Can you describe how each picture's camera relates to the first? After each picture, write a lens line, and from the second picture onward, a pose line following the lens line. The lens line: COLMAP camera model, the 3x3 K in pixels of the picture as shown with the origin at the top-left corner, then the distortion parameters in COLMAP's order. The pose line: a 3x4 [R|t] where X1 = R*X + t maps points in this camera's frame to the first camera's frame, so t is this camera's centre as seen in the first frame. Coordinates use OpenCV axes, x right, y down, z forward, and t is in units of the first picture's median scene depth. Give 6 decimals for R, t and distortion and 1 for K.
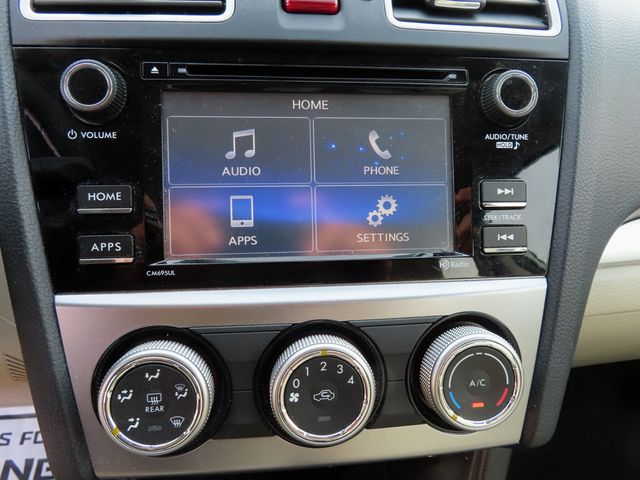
lens RADIAL K [[458.9, 0, 320.0], [0, 458.9, 240.0], [0, 0, 1]] dist [-0.012327, 0.001316]
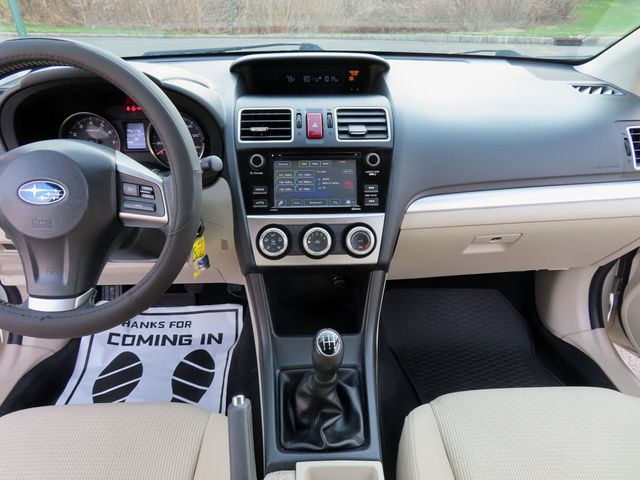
lens RADIAL K [[457.5, 0, 320.1], [0, 457.5, 243.3], [0, 0, 1]] dist [-0.009274, 0.001199]
pose [[0.996415, 0.006096, -0.084385, 0.339678], [-0.005542, 0.999961, 0.006807, 0.313849], [0.084423, -0.006315, 0.996410, -2.664531]]
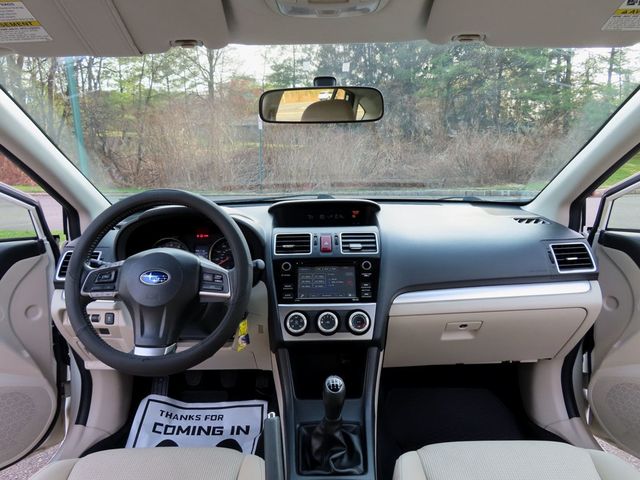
lens RADIAL K [[458.9, 0, 320.0], [0, 458.9, 240.0], [0, 0, 1]] dist [-0.012327, 0.001316]
pose [[0.991675, -0.030767, -0.125038, 0.591299], [-0.009873, 0.950009, -0.312065, 1.054120], [0.128388, 0.310702, 0.941797, -4.148873]]
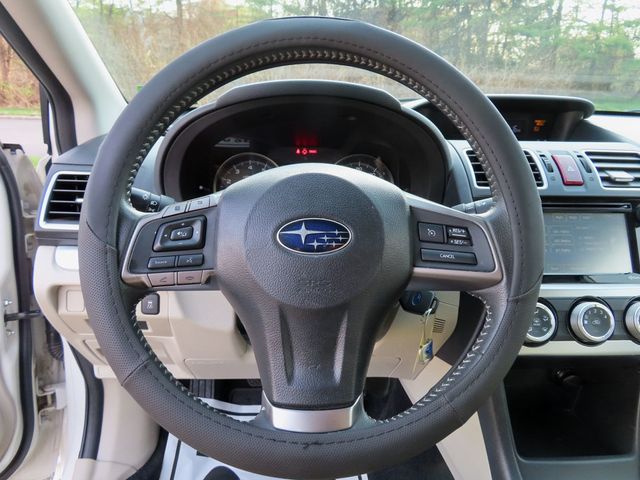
lens RADIAL K [[458.9, 0, 320.0], [0, 458.9, 240.0], [0, 0, 1]] dist [-0.012327, 0.001316]
pose [[0.998205, 0.004218, -0.059748, -1.427926], [-0.014978, 0.983405, -0.180804, 0.363451], [0.057994, 0.181374, 0.981703, -1.799123]]
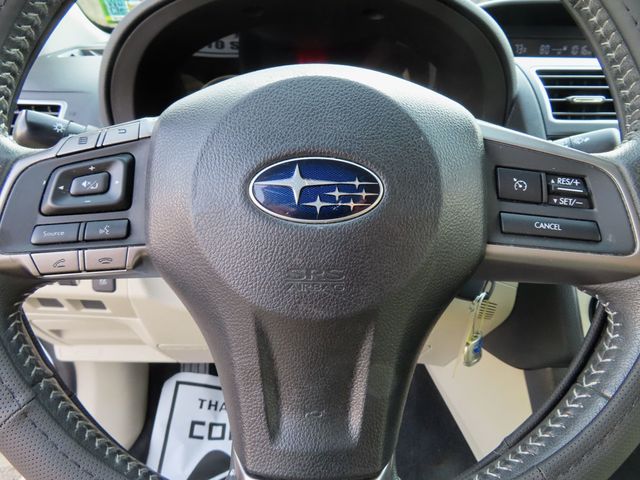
lens RADIAL K [[458.9, 0, 320.0], [0, 458.9, 240.0], [0, 0, 1]] dist [-0.012327, 0.001316]
pose [[0.996437, 0.018065, -0.082388, -1.464684], [-0.024520, 0.996650, -0.078019, 0.215341], [0.080703, 0.079761, 0.993542, -1.046562]]
